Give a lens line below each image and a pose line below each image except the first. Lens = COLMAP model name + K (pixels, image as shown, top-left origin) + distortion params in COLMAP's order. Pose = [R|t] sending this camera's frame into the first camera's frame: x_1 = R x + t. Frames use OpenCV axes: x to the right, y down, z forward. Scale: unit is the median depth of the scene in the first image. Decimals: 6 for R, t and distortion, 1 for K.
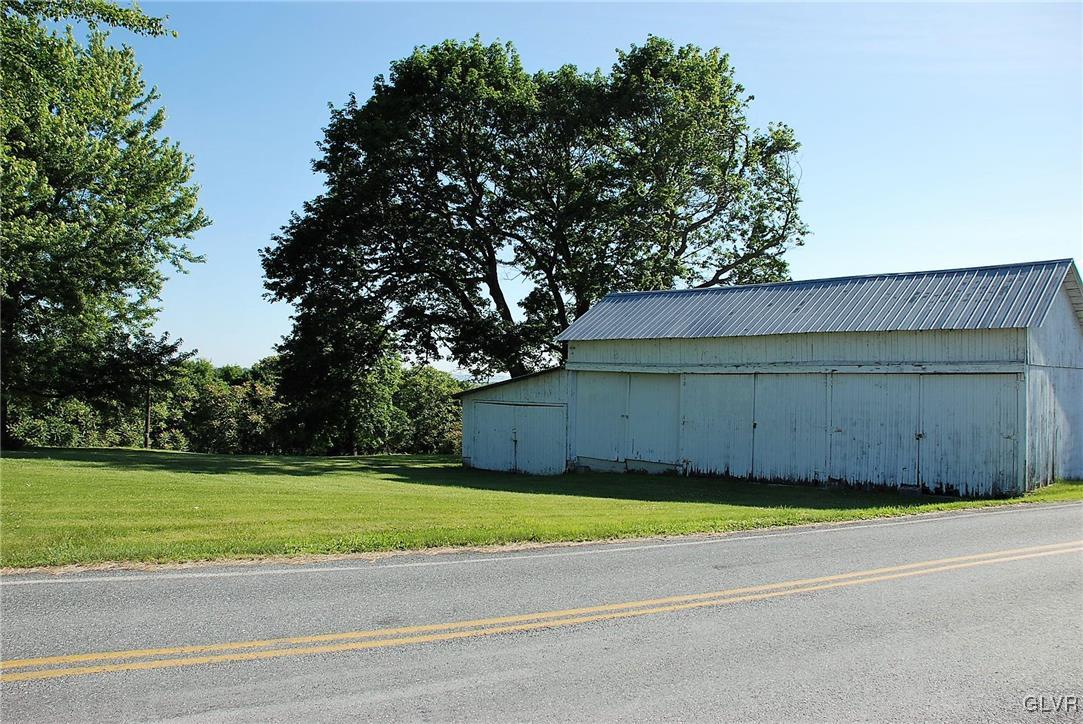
lens RADIAL K [[941.1, 0, 541.5], [0, 941.1, 362.0], [0, 0, 1]] dist [-0.114462, 0.098073]
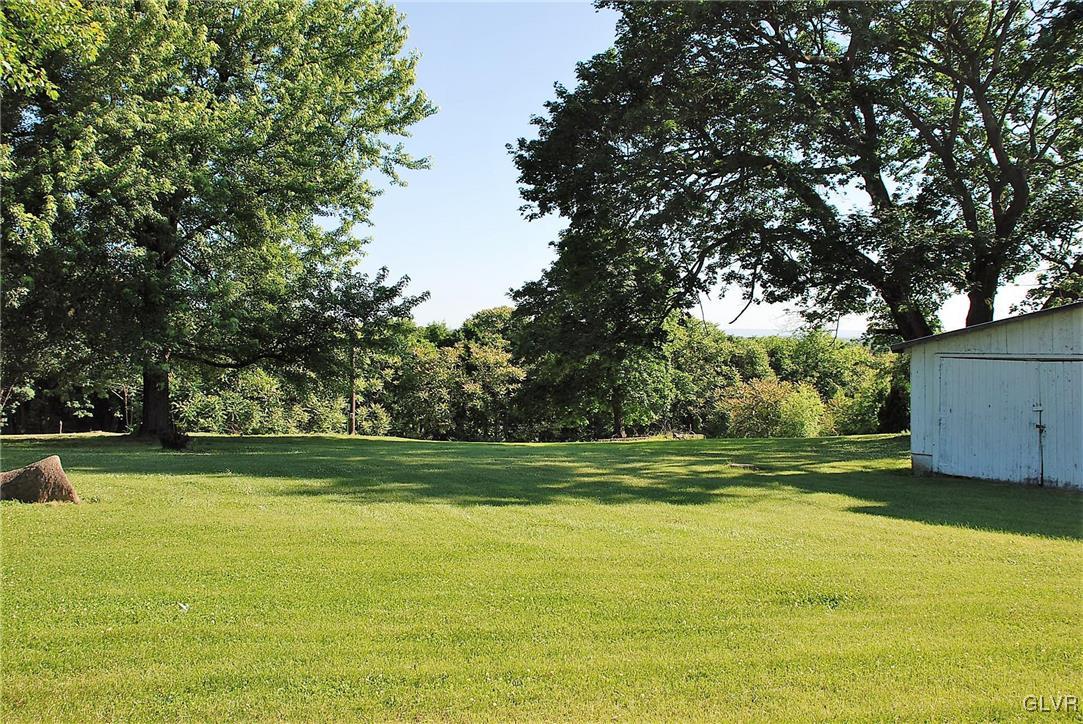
lens RADIAL K [[1045.9, 0, 541.5], [0, 1045.9, 362.0], [0, 0, 1]] dist [0.001285, 0.001205]
pose [[0.980490, -0.022099, -0.195321, -0.134523], [0.030208, 0.998797, 0.038635, 0.010300], [0.194232, -0.043781, 0.979978, 0.248707]]
